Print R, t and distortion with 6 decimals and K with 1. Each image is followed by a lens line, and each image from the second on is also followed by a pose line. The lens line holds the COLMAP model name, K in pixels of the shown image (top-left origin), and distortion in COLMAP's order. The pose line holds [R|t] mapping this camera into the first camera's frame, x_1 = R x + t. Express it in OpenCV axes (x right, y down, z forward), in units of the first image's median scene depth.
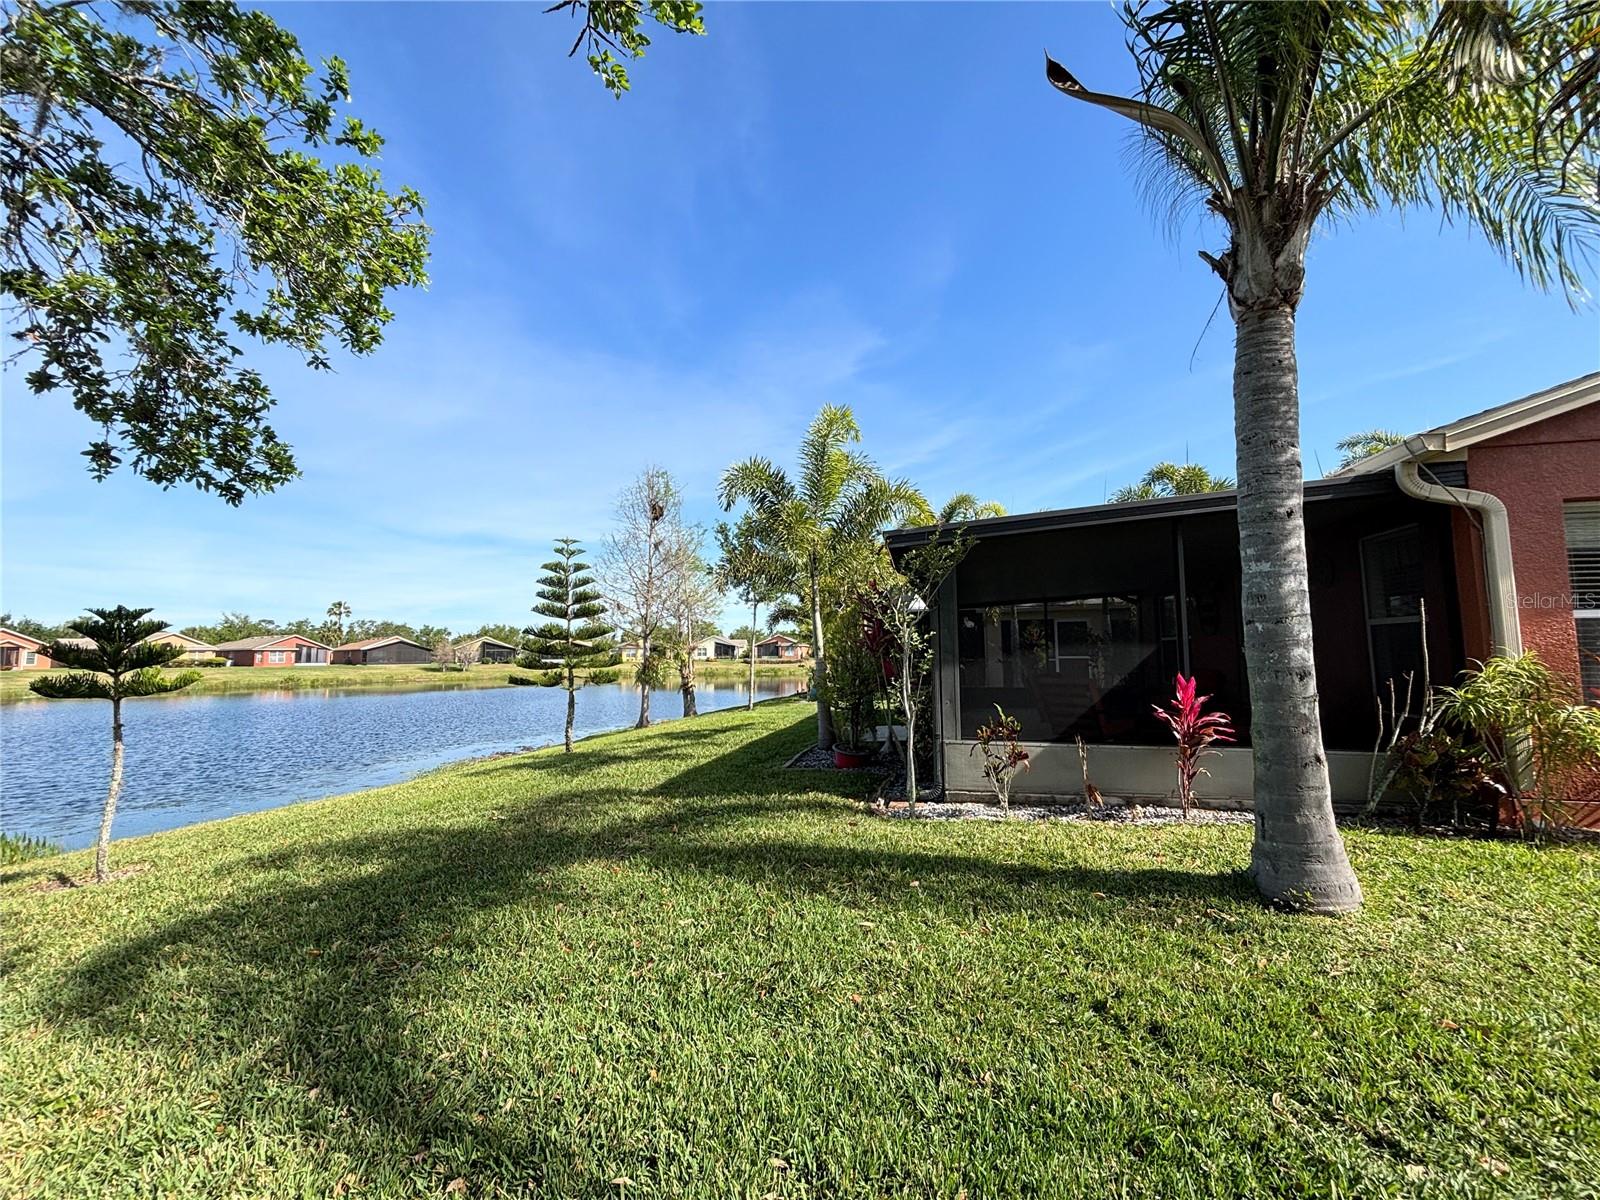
lens RADIAL K [[645.6, 0, 801.1], [0, 645.6, 599.8], [0, 0, 1]] dist [-0.000652, 0.001151]
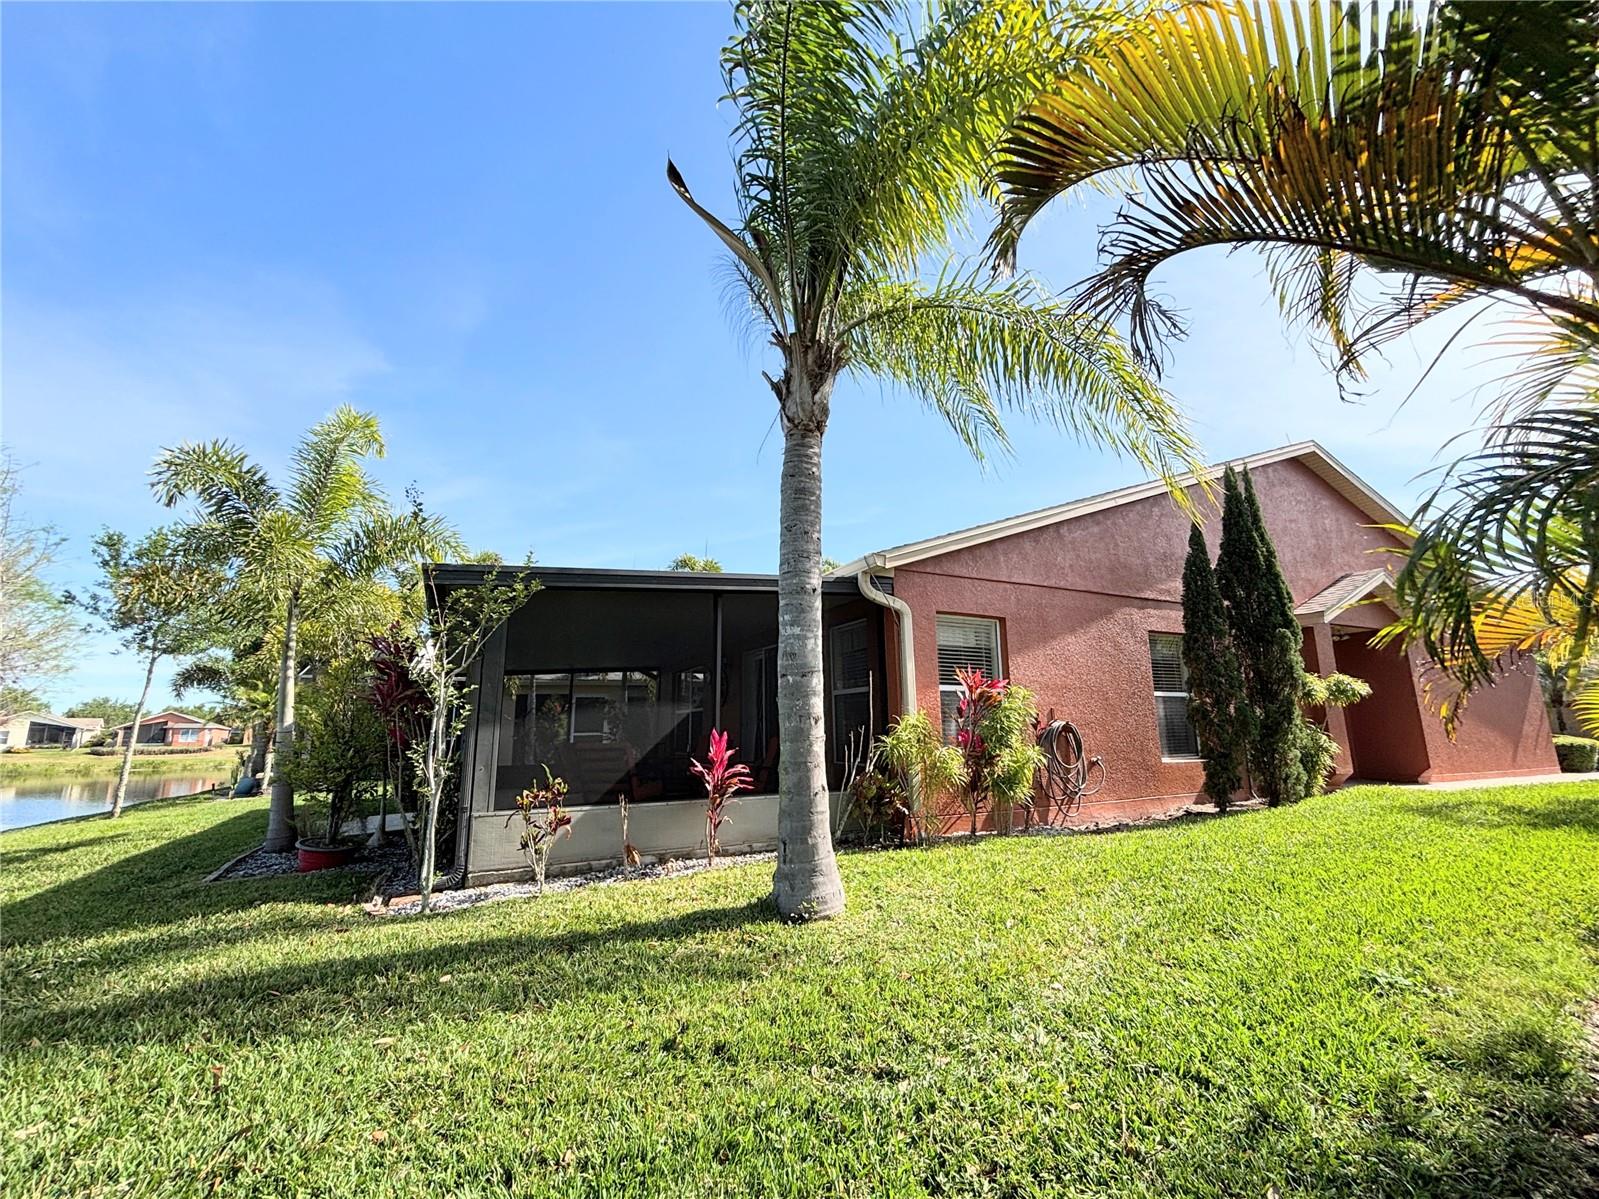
lens RADIAL K [[676.1, 0, 795.2], [0, 676.1, 601.4], [0, 0, 1]] dist [0.002530, -0.002631]
pose [[0.757305, 0.123957, 0.641190, -0.091484], [-0.047177, 0.989640, -0.135599, 0.055736], [-0.651355, 0.072440, 0.755307, 0.024241]]
